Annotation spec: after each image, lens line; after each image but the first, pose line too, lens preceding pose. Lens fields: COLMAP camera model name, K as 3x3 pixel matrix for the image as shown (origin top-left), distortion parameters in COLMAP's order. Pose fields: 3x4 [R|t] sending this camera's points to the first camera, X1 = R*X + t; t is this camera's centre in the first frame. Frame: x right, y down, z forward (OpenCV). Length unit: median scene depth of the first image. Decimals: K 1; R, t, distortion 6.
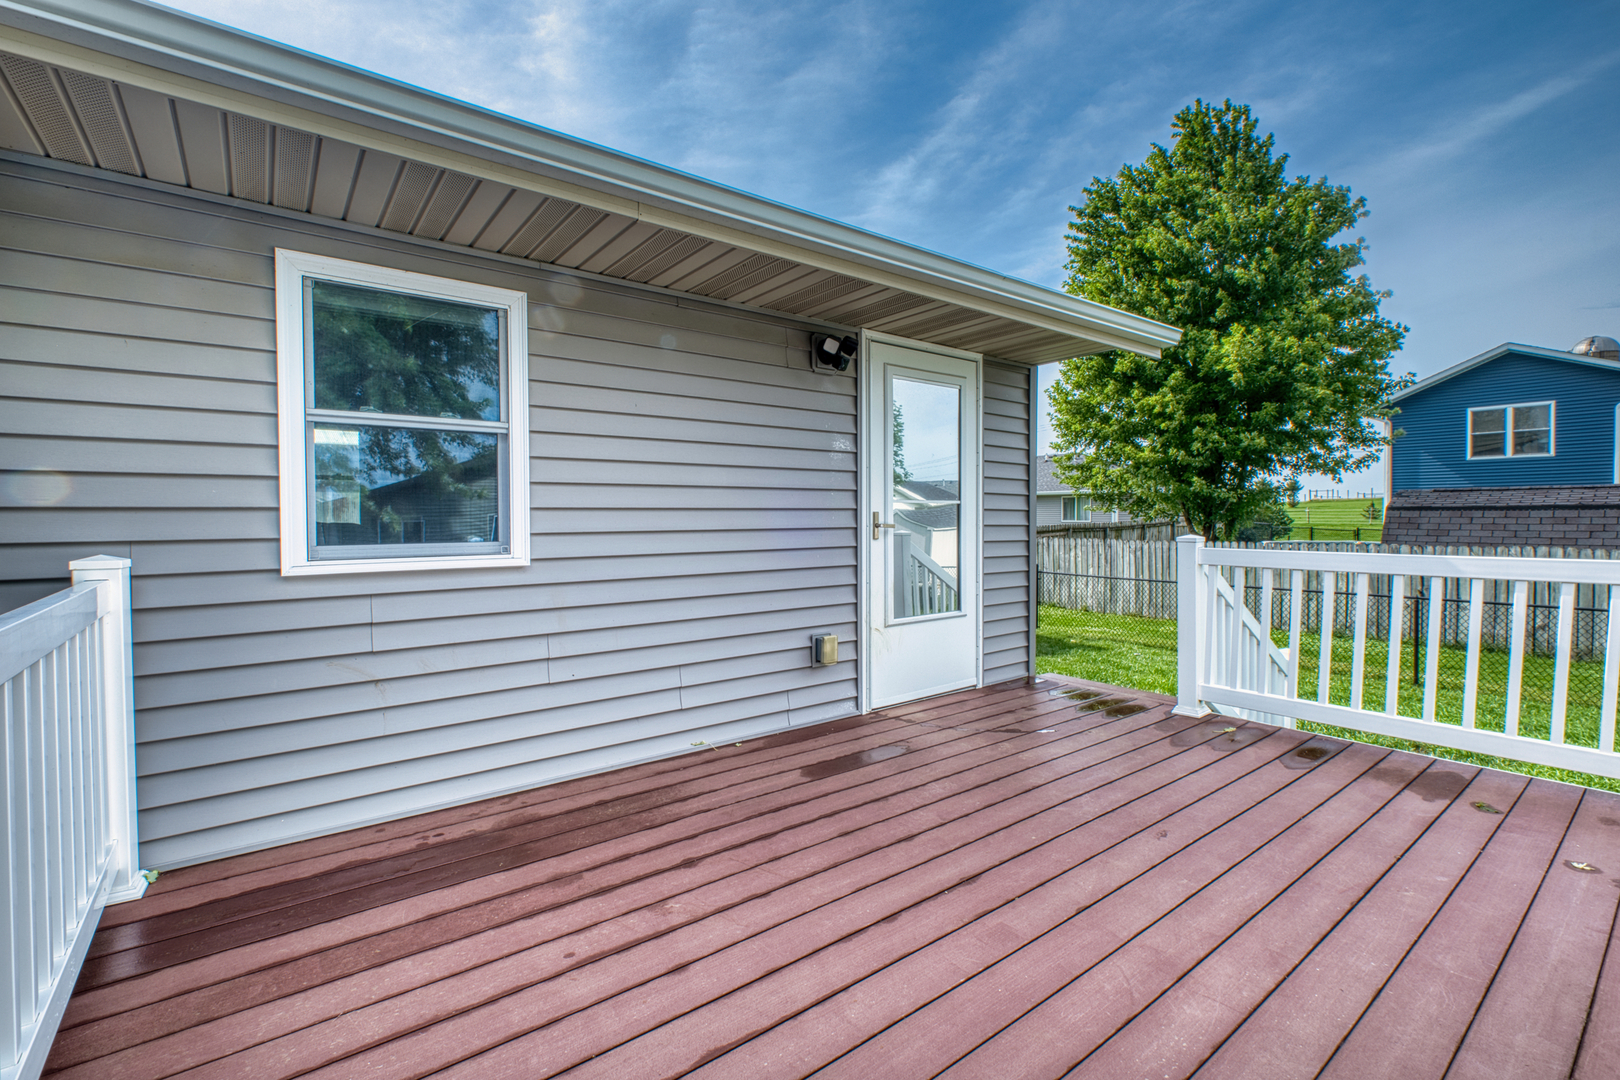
lens RADIAL K [[703.2, 0, 810.0], [0, 703.2, 540.0], [0, 0, 1]] dist [-0.006019, -0.000054]
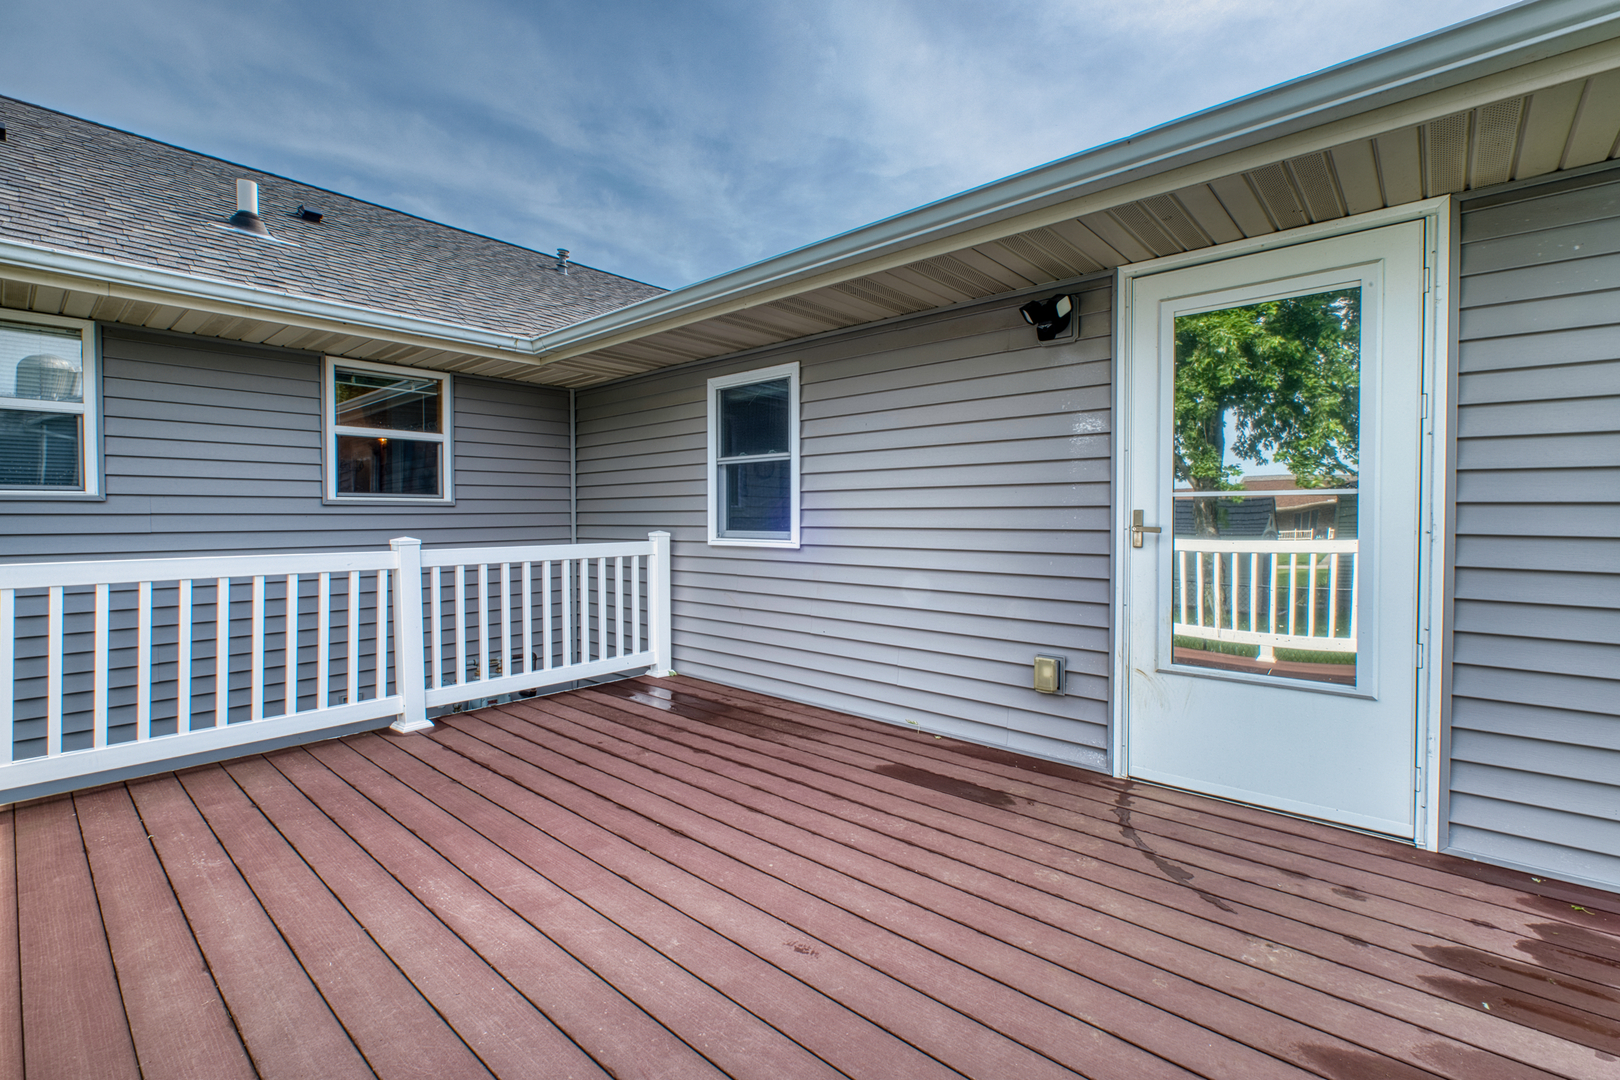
lens RADIAL K [[703.2, 0, 810.0], [0, 703.2, 540.0], [0, 0, 1]] dist [-0.006019, -0.000054]
pose [[0.206940, 0.037087, -0.977650, 1.017823], [-0.033713, 0.998958, 0.030760, -0.026891], [0.977773, 0.026594, 0.207975, 0.710042]]
